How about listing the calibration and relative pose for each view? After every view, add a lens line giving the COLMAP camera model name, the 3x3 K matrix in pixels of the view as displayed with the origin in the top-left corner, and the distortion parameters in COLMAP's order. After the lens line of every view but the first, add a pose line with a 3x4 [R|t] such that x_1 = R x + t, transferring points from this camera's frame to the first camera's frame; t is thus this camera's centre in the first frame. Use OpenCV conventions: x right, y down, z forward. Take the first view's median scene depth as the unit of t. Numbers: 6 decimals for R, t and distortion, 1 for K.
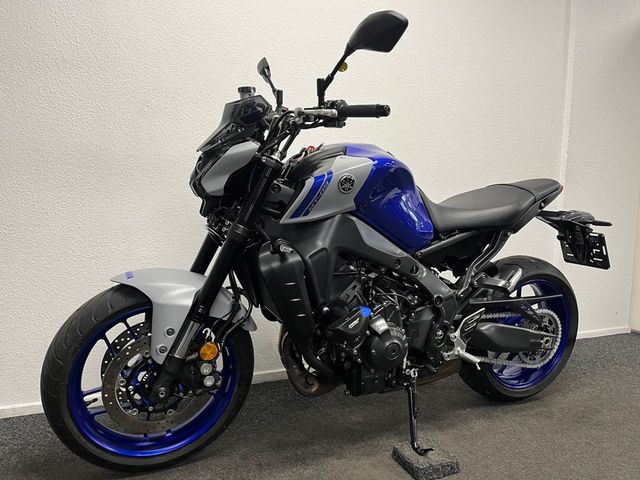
lens RADIAL K [[472.3, 0, 324.0], [0, 472.3, 244.9], [0, 0, 1]] dist [0.064446, -0.091740]
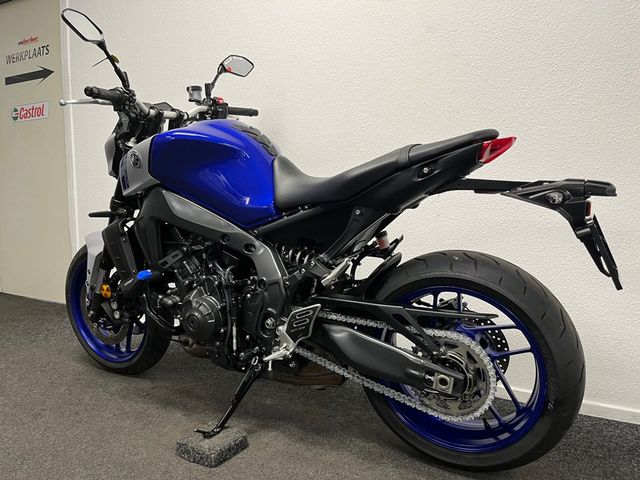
lens RADIAL K [[472.3, 0, 324.0], [0, 472.3, 244.9], [0, 0, 1]] dist [0.064446, -0.091740]
pose [[0.604019, 0.058653, -0.794809, 0.987277], [-0.062533, 0.997701, 0.026103, 0.012963], [0.794513, 0.033935, 0.606298, 0.537706]]
